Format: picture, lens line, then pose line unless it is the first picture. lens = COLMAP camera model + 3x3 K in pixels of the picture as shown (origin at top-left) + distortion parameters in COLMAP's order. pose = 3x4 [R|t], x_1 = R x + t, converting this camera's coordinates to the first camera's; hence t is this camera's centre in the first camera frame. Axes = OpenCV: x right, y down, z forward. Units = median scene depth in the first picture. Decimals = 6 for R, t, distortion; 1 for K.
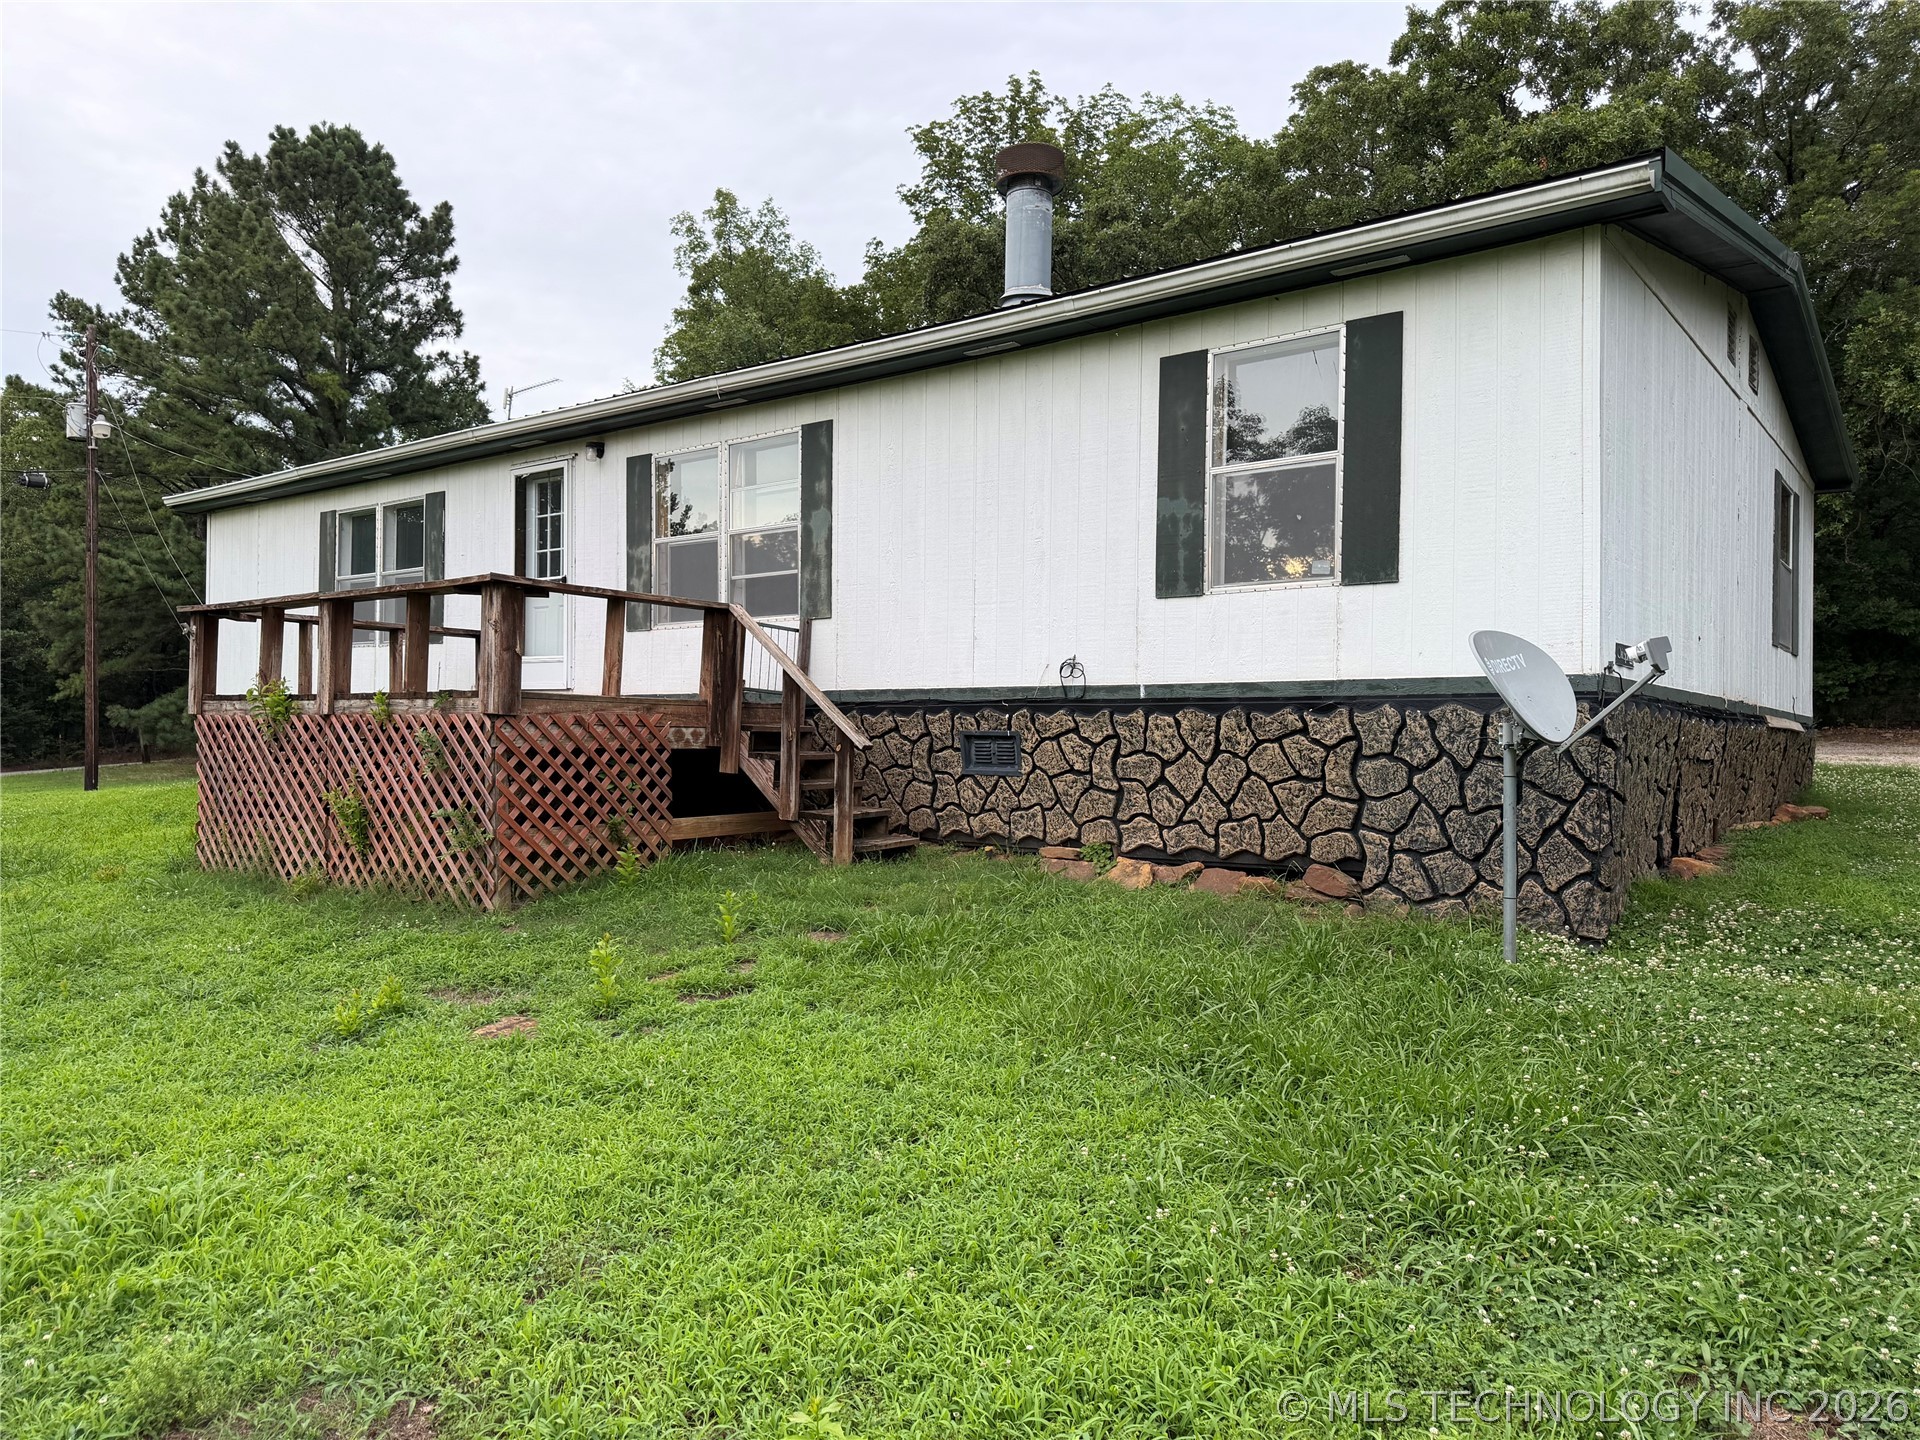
lens RADIAL K [[1334.2, 0, 931.7], [0, 1334.2, 738.5], [0, 0, 1]] dist [0.003178, -0.009191]
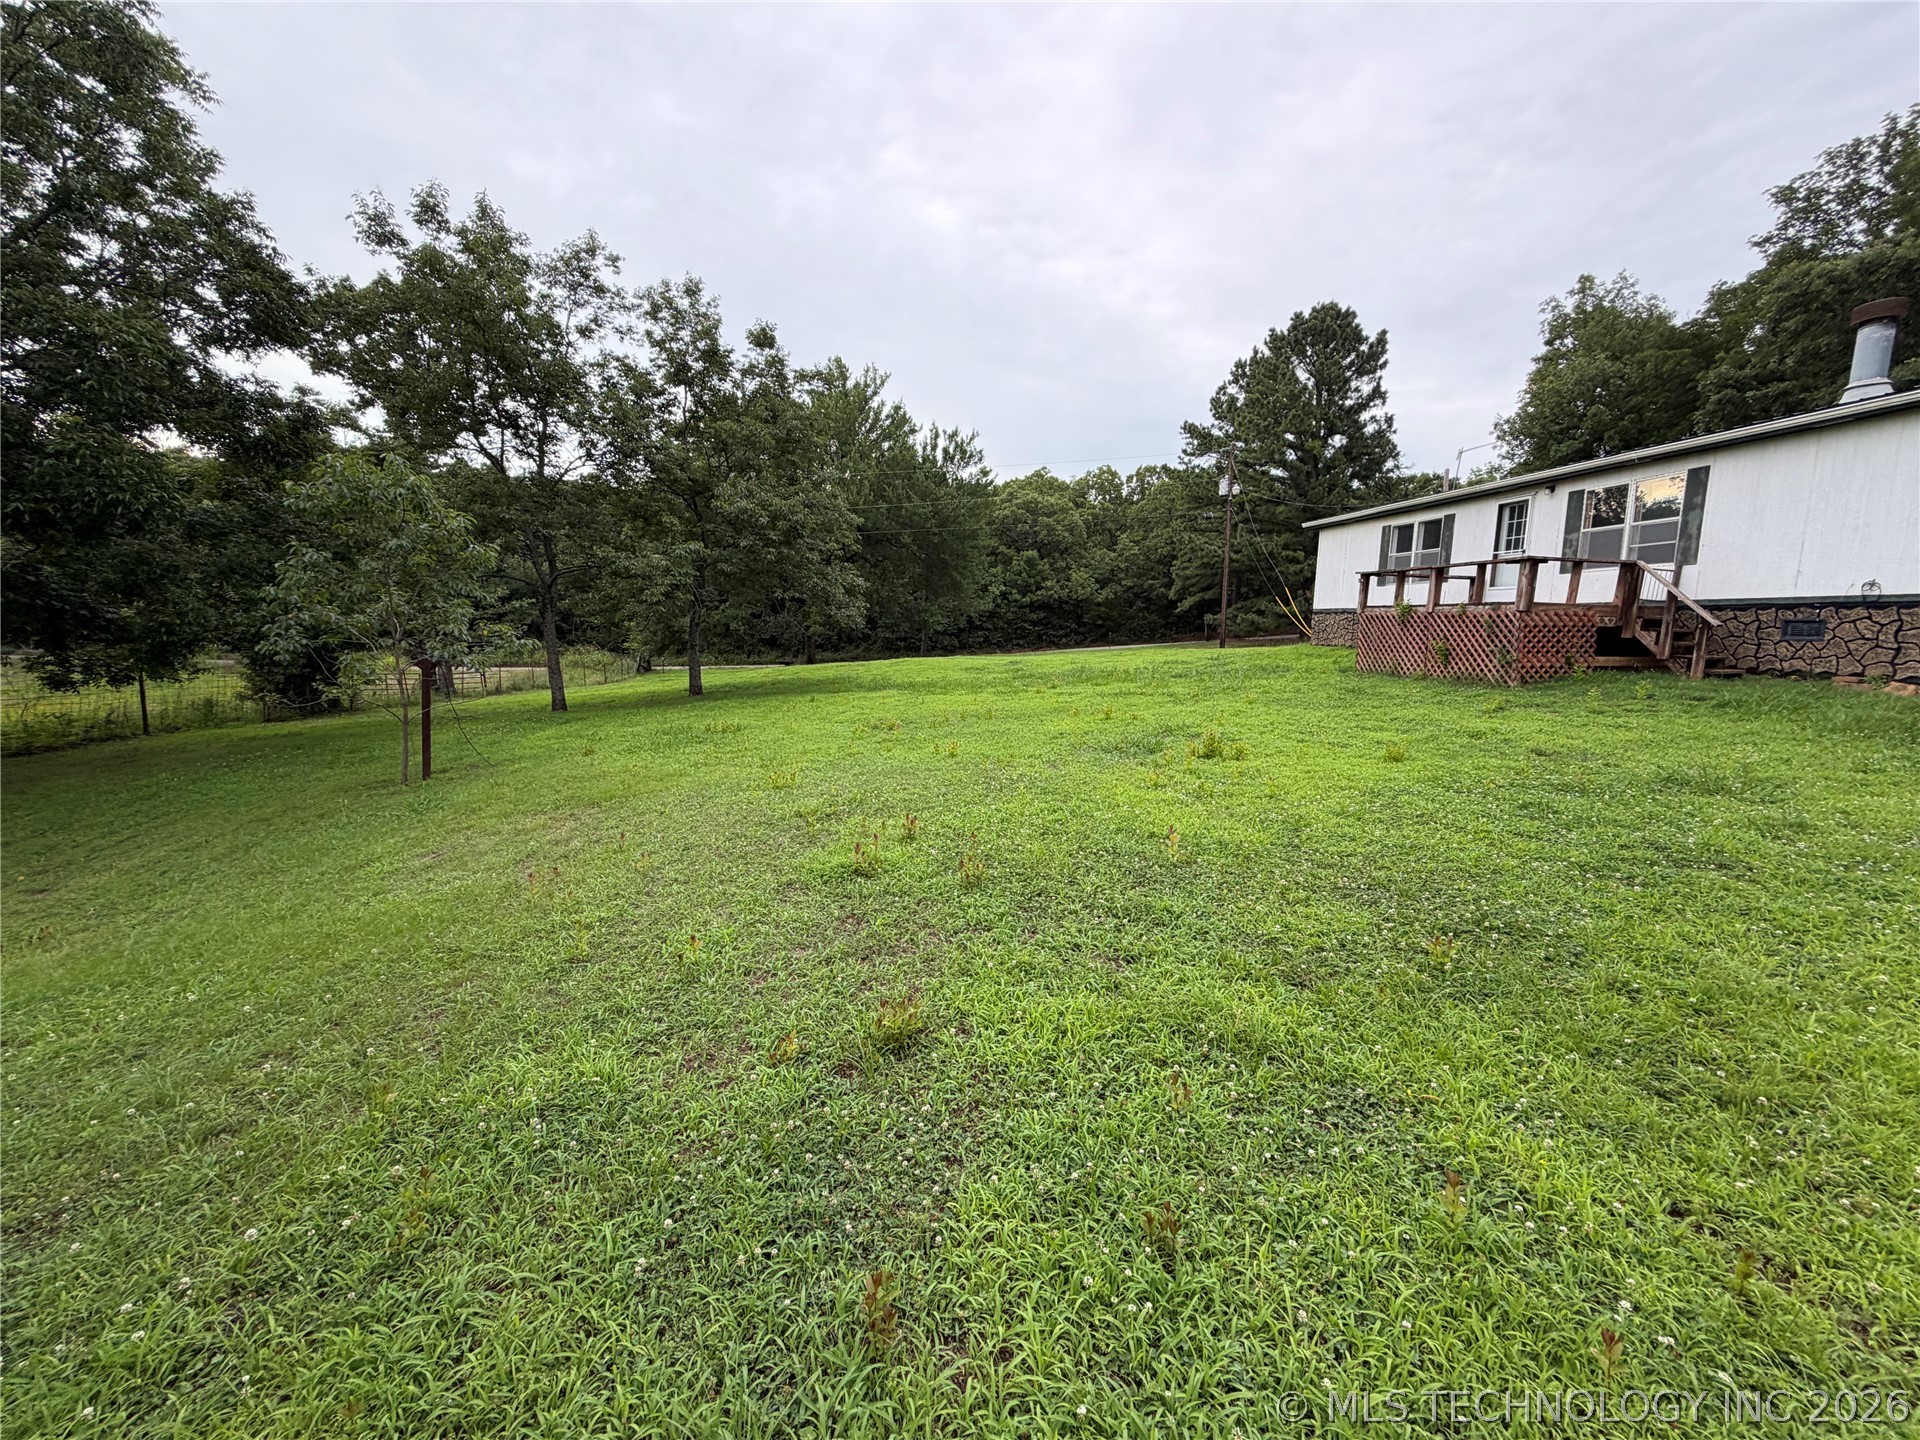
lens RADIAL K [[767.6, 0, 954.8], [0, 767.6, 721.3], [0, 0, 1]] dist [0.002867, -0.000508]
pose [[0.714887, 0.093357, -0.692980, -0.032017], [-0.015847, 0.992956, 0.117422, 0.019405], [0.699060, -0.072962, 0.711331, -0.444001]]
